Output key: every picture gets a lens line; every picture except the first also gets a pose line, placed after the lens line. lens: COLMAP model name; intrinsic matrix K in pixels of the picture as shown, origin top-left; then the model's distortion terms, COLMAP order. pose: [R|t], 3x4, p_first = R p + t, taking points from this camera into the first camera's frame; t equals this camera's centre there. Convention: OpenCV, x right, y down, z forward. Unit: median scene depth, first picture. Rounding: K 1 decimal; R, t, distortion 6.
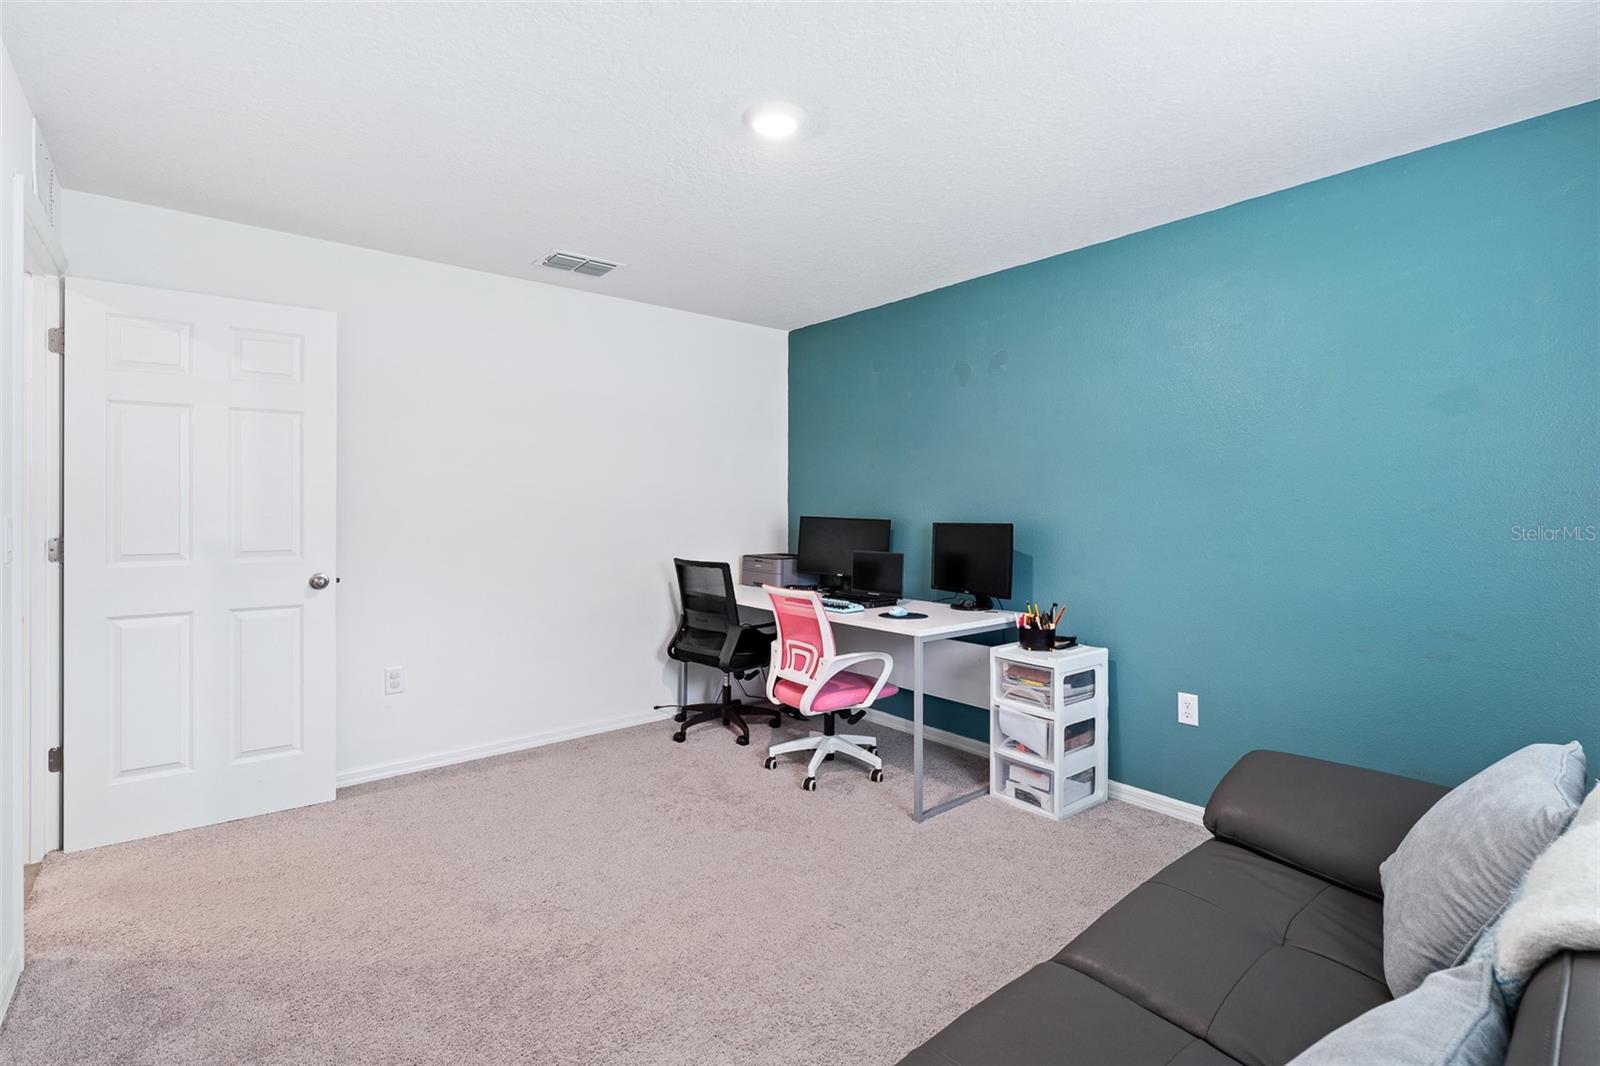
lens RADIAL K [[753.9, 0, 804.5], [0, 753.9, 505.9], [0, 0, 1]] dist [-0.000655, 0.000057]
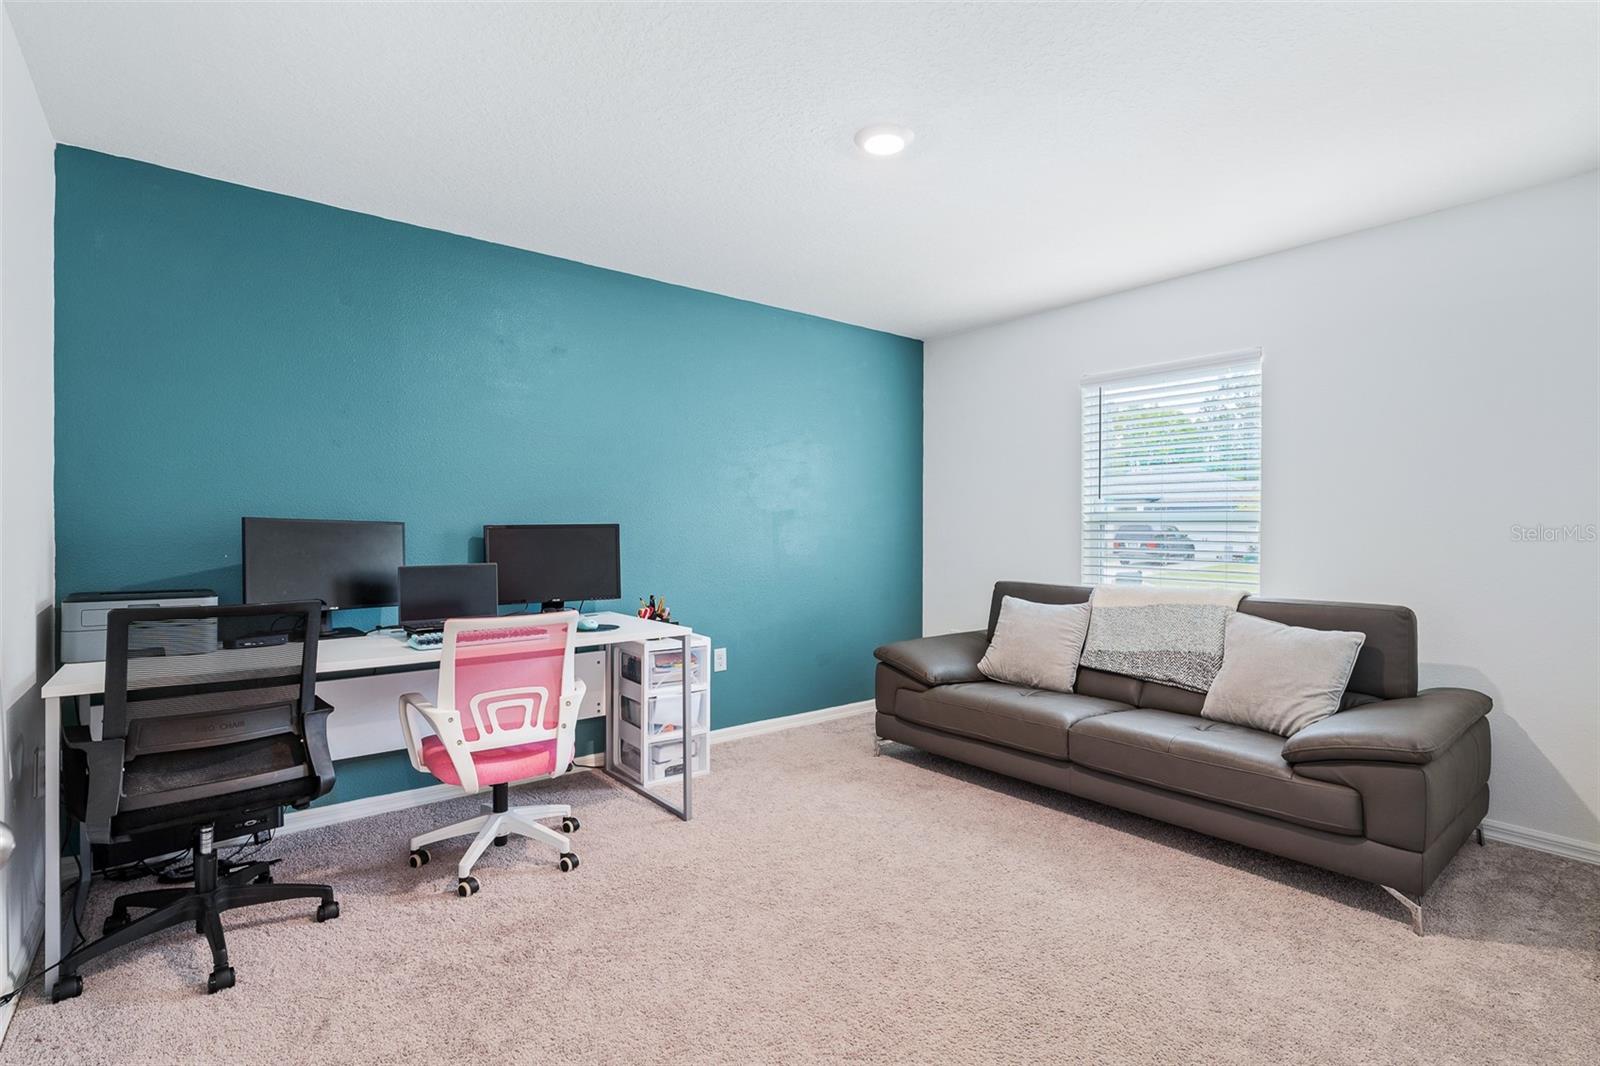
lens RADIAL K [[756.1, 0, 800.0], [0, 756.1, 533.0], [0, 0, 1]] dist [0.000434, 0.000086]
pose [[0.001047, -0.009856, 0.999951, -0.736138], [-0.006689, 0.999929, 0.009863, 0.022529], [-0.999977, -0.006699, 0.000981, 0.737915]]
